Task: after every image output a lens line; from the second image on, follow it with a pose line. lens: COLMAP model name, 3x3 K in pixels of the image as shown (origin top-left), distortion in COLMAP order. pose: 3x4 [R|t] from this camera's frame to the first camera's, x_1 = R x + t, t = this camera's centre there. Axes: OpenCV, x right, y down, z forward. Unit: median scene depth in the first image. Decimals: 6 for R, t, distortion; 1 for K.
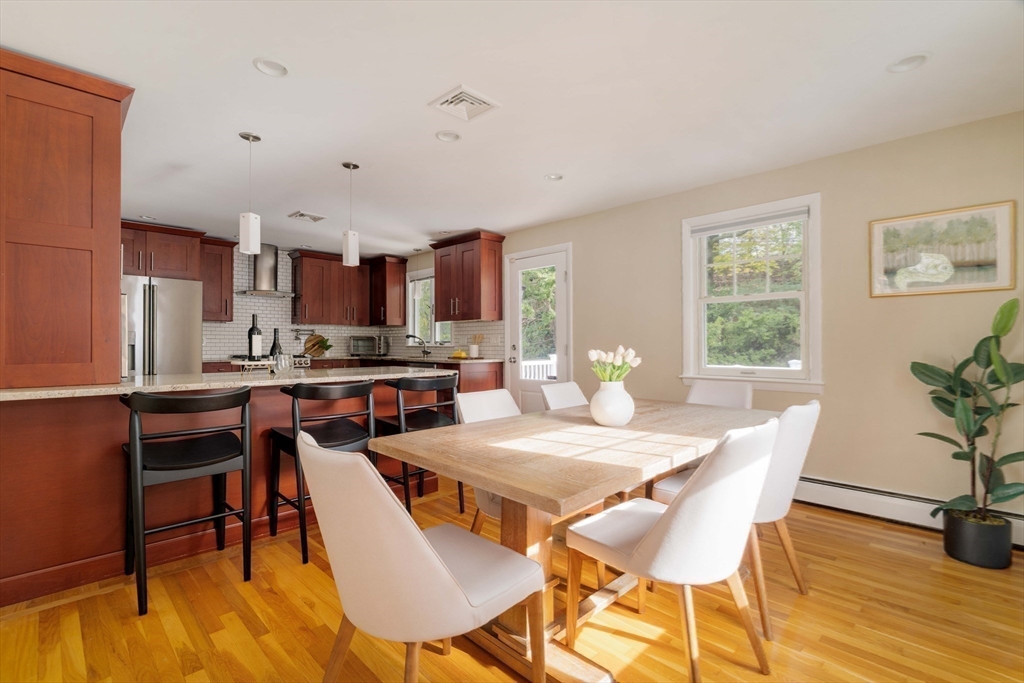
lens RADIAL K [[468.3, 0, 514.0], [0, 468.3, 346.5], [0, 0, 1]] dist [-0.003782, 0.000448]
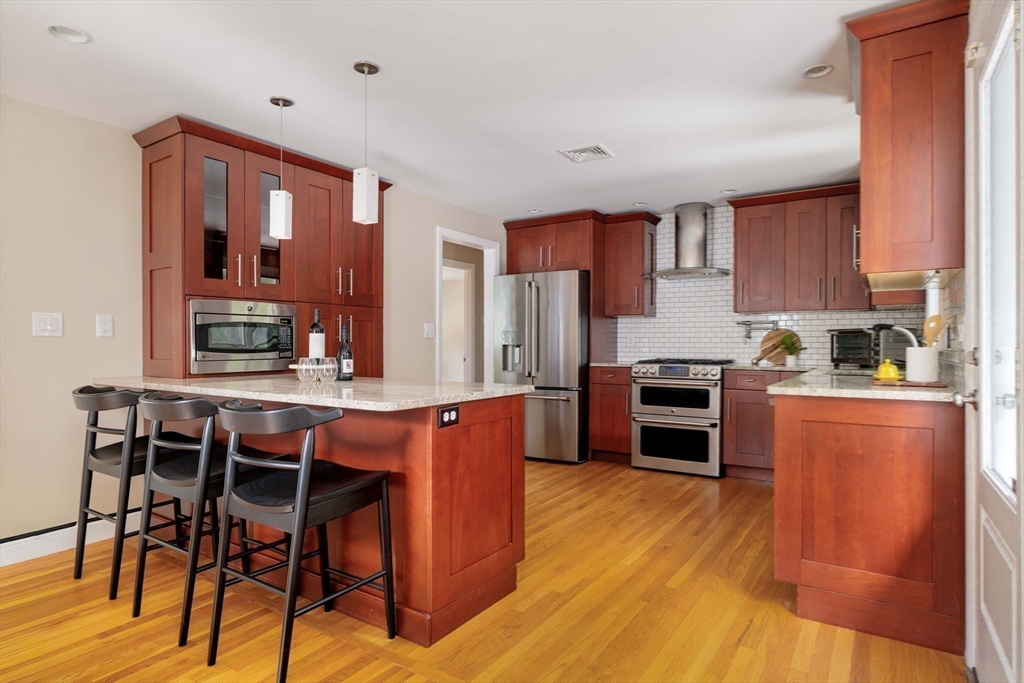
lens RADIAL K [[563.0, 0, 513.2], [0, 563.0, 343.4], [0, 0, 1]] dist [-0.004291, -0.000332]
pose [[0.205919, -0.003086, -0.978564, 0.255395], [0.001297, 0.999995, -0.002881, -0.005865], [0.978568, -0.000676, 0.205922, 0.607427]]
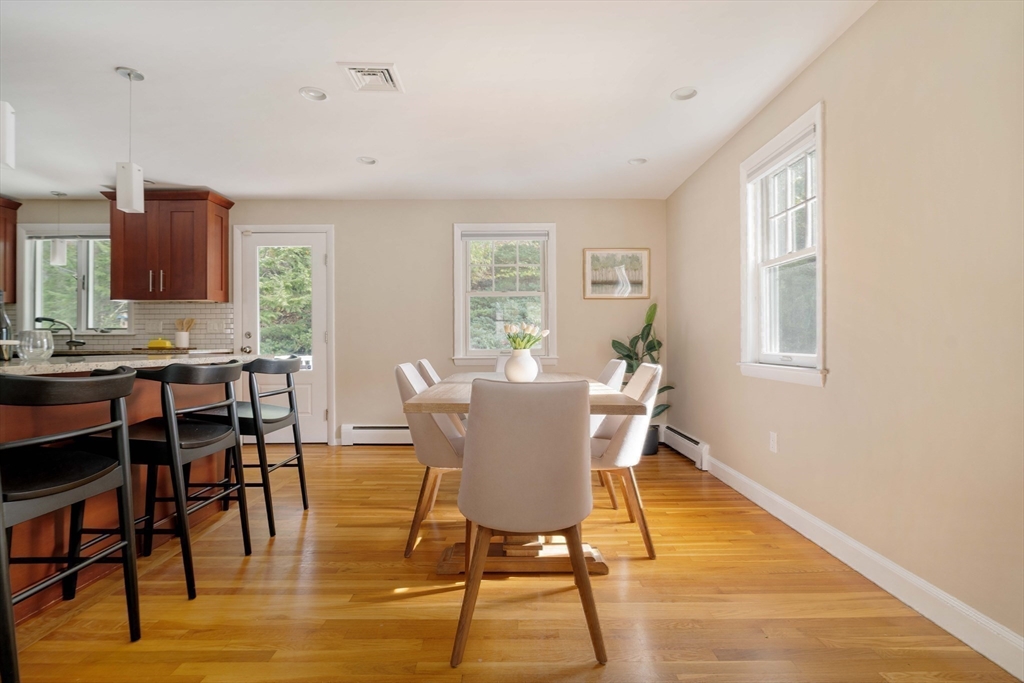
lens RADIAL K [[492.0, 0, 513.1], [0, 492.0, 343.4], [0, 0, 1]] dist [0.002477, 0.000036]
pose [[0.701820, -0.002522, 0.712350, -0.283646], [0.007783, 0.999961, -0.004127, 0.023555], [-0.712312, 0.008440, 0.701812, 0.025648]]
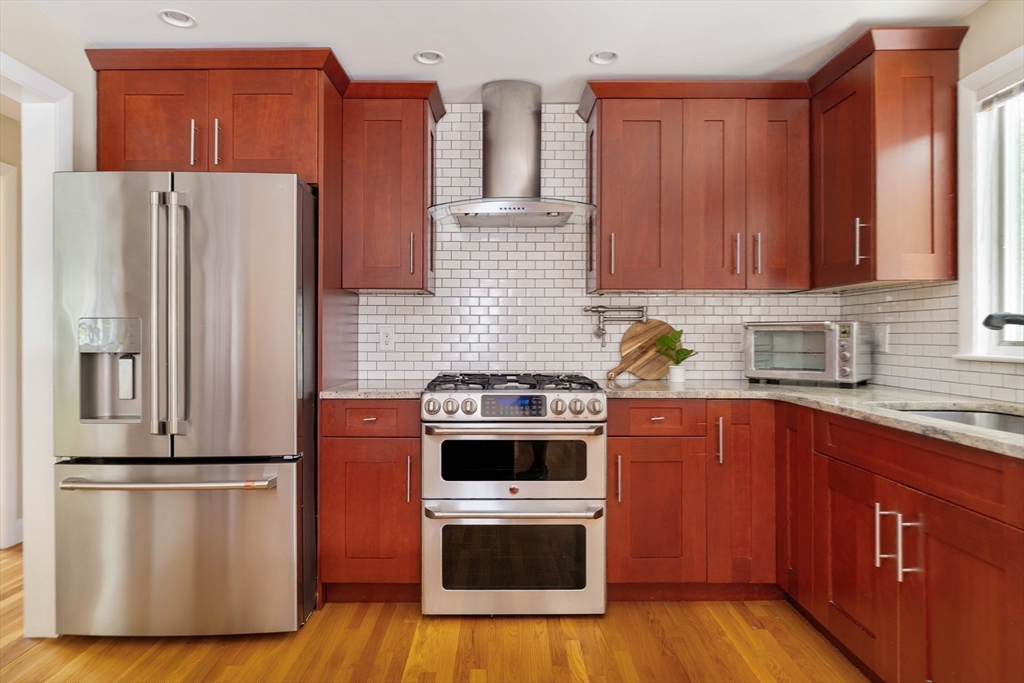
lens RADIAL K [[571.6, 0, 505.3], [0, 571.6, 335.1], [0, 0, 1]] dist [-0.019191, -0.000345]
pose [[0.712148, 0.000249, -0.702029, -0.228453], [0.002351, 0.999993, 0.002740, -0.018270], [0.702025, -0.003602, 0.712143, 0.718305]]
